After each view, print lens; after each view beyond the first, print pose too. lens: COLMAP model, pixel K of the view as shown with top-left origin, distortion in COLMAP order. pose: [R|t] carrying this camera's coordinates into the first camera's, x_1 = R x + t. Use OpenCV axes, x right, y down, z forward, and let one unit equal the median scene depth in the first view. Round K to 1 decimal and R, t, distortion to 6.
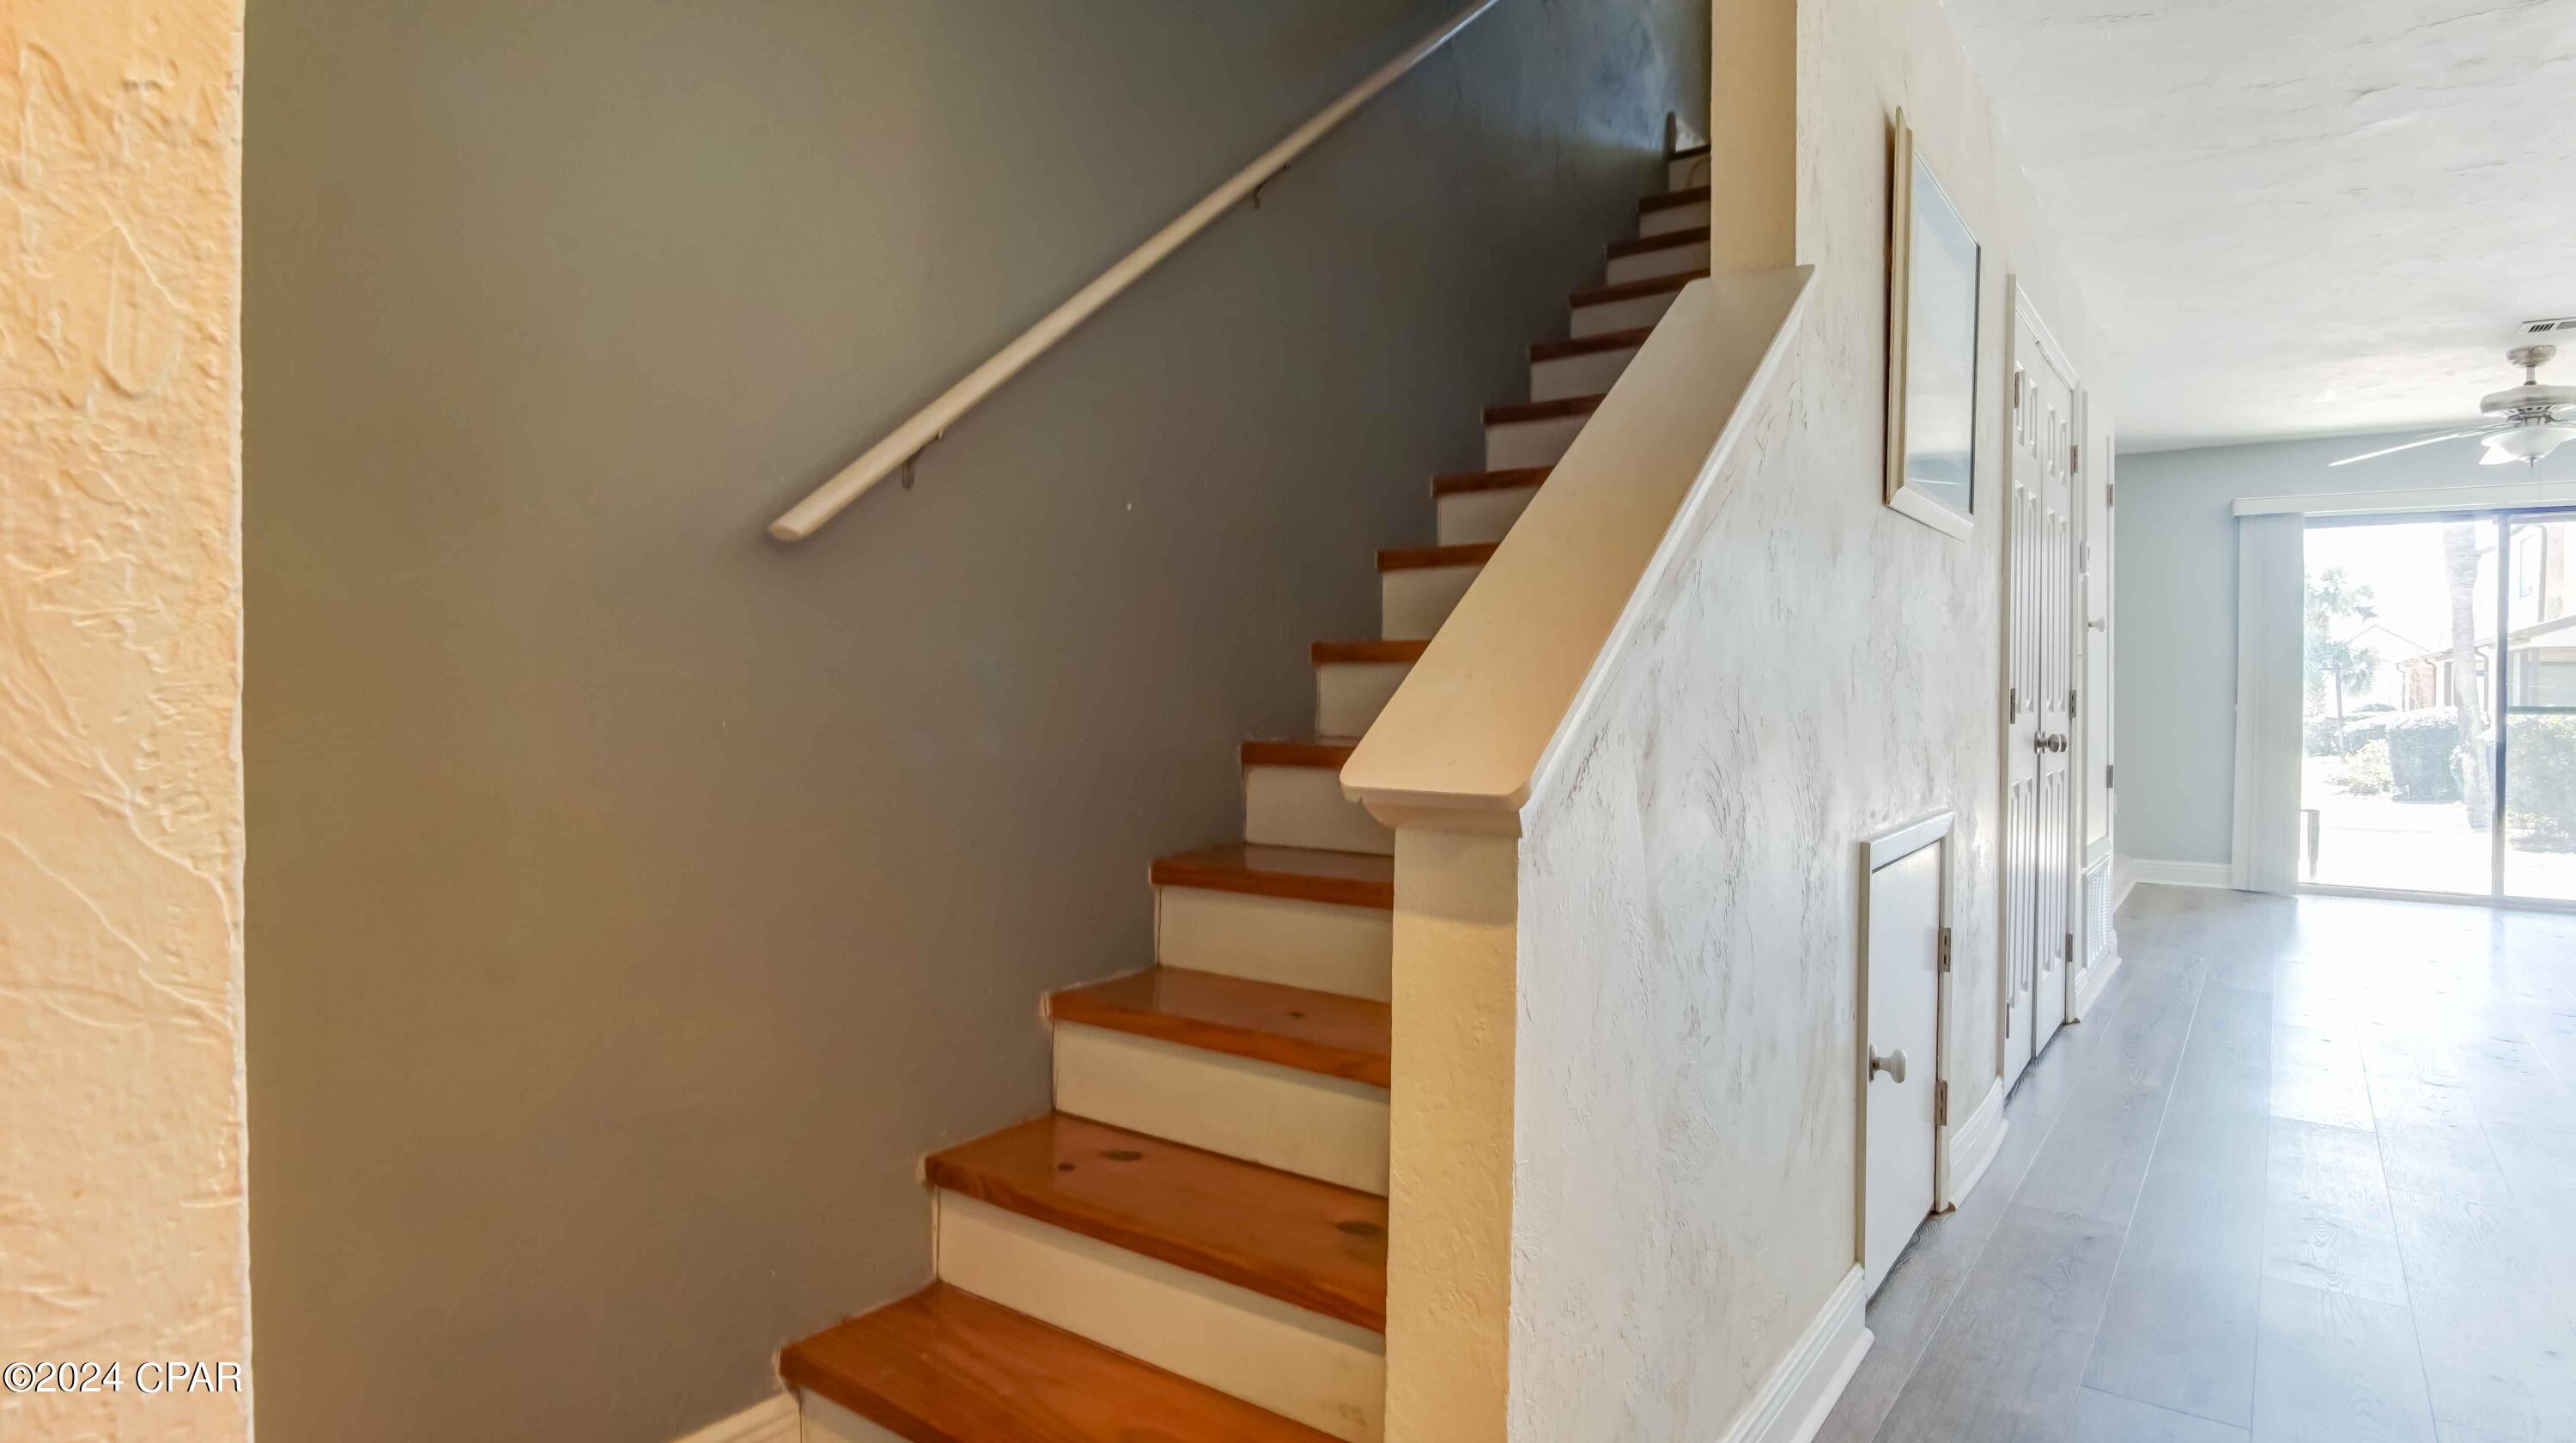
lens RADIAL K [[1398.4, 0, 1288.5], [0, 1398.4, 704.0], [0, 0, 1]] dist [-0.038956, 0.017438]
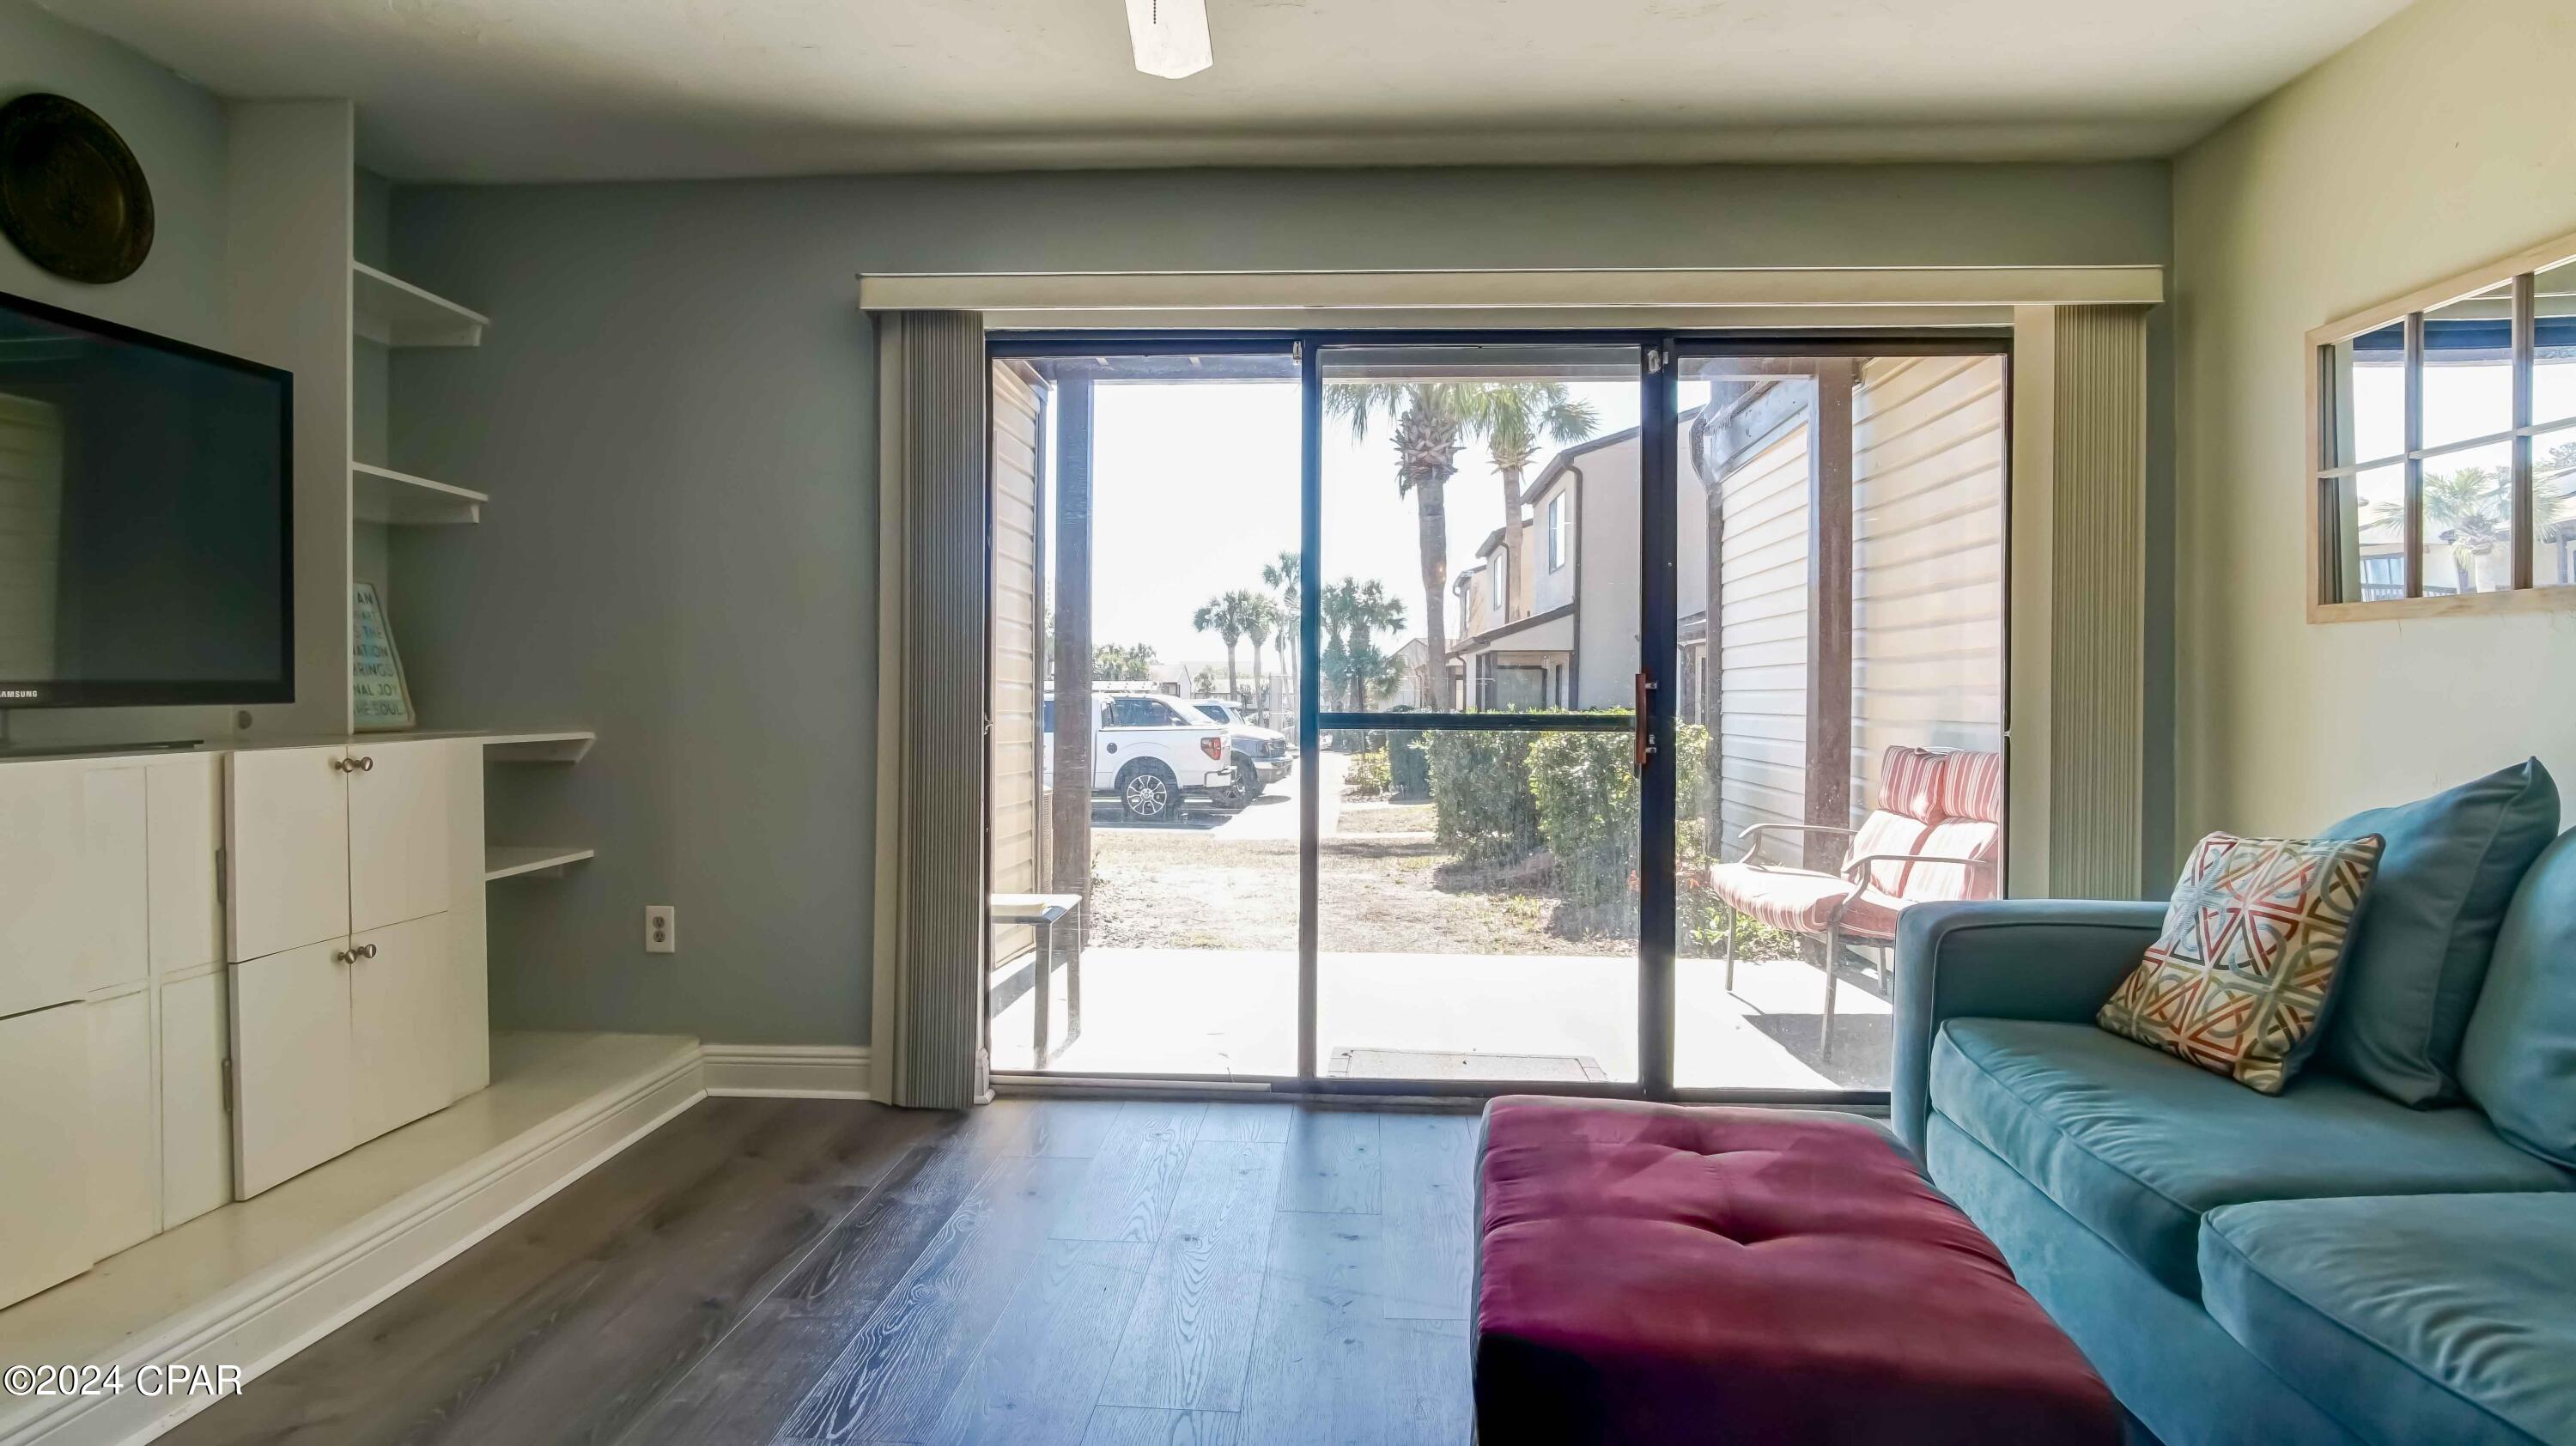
lens RADIAL K [[1385.4, 0, 1282.2], [0, 1385.4, 702.2], [0, 0, 1]] dist [-0.030757, 0.016199]
pose [[0.843863, -0.000411, 0.536558, 0.224844], [0.001867, 0.999996, -0.002170, -0.000672], [-0.536555, 0.002833, 0.843861, 0.212210]]
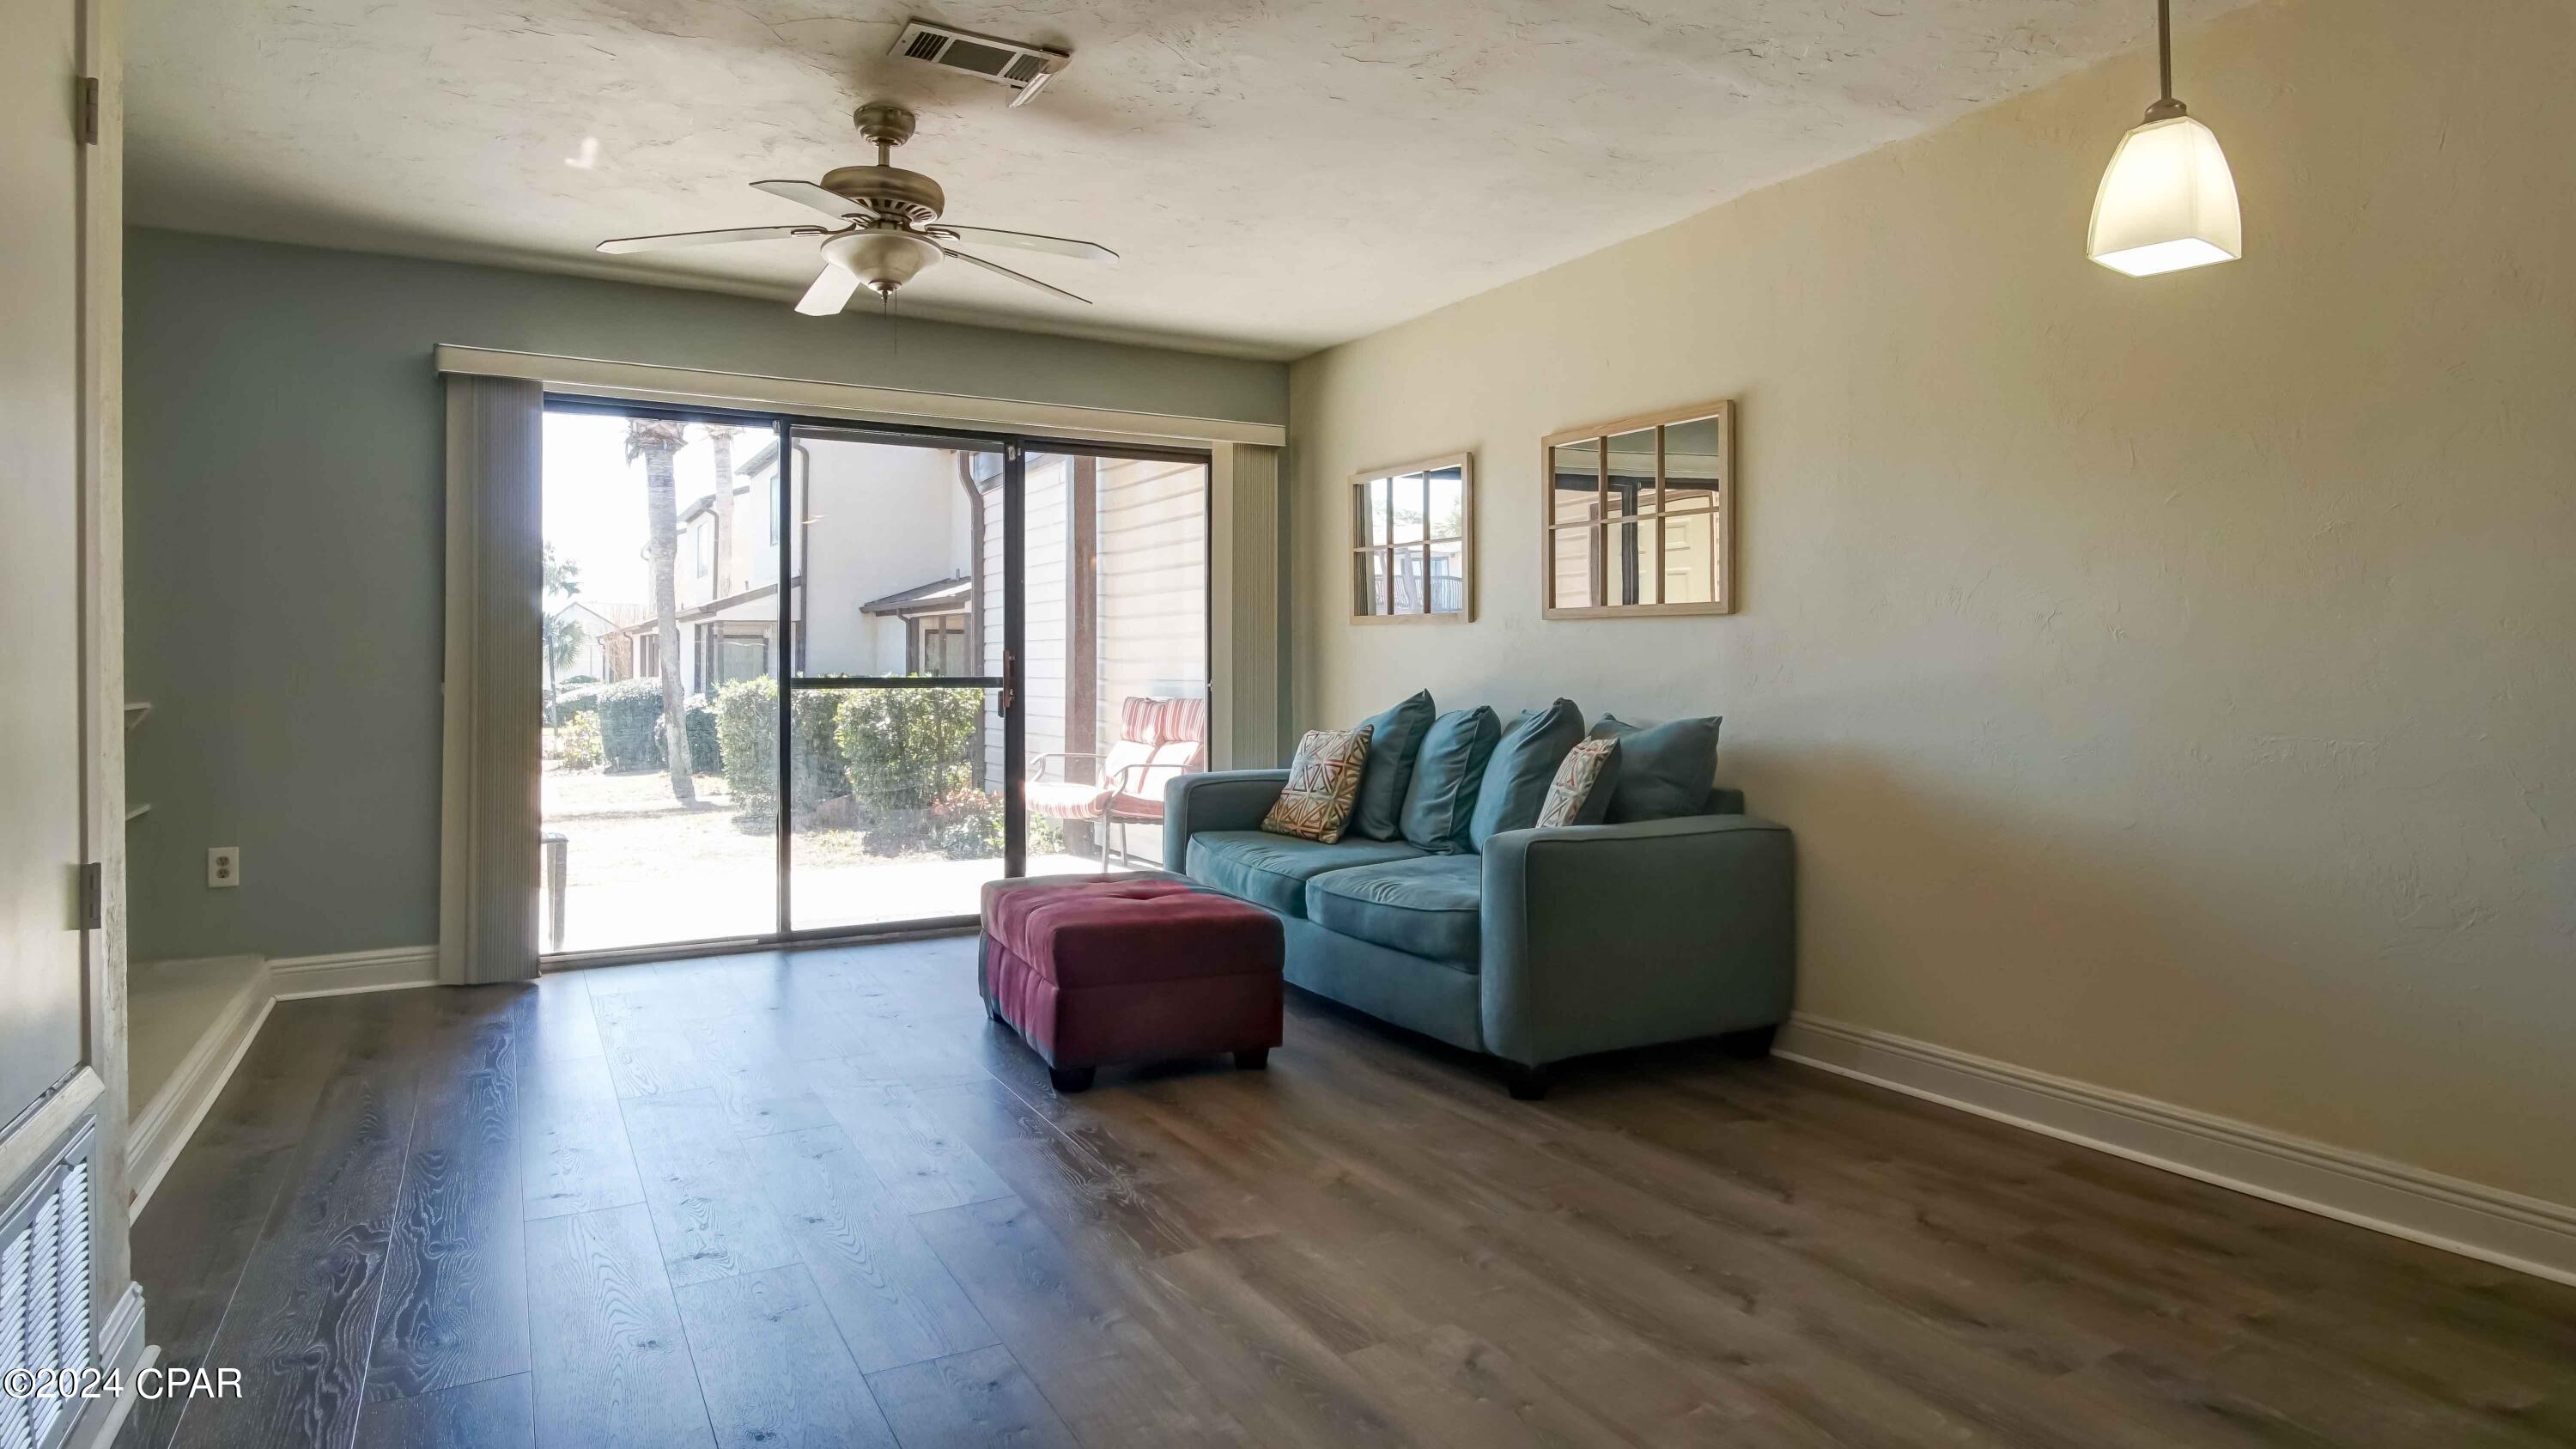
lens RADIAL K [[1407.7, 0, 1285.8], [0, 1407.7, 666.8], [0, 0, 1]] dist [-0.039573, 0.000292]
pose [[0.415526, -0.004983, 0.909568, 0.114670], [0.012009, 0.999928, -0.000009, -0.000611], [-0.909502, 0.010927, 0.415556, 0.163308]]
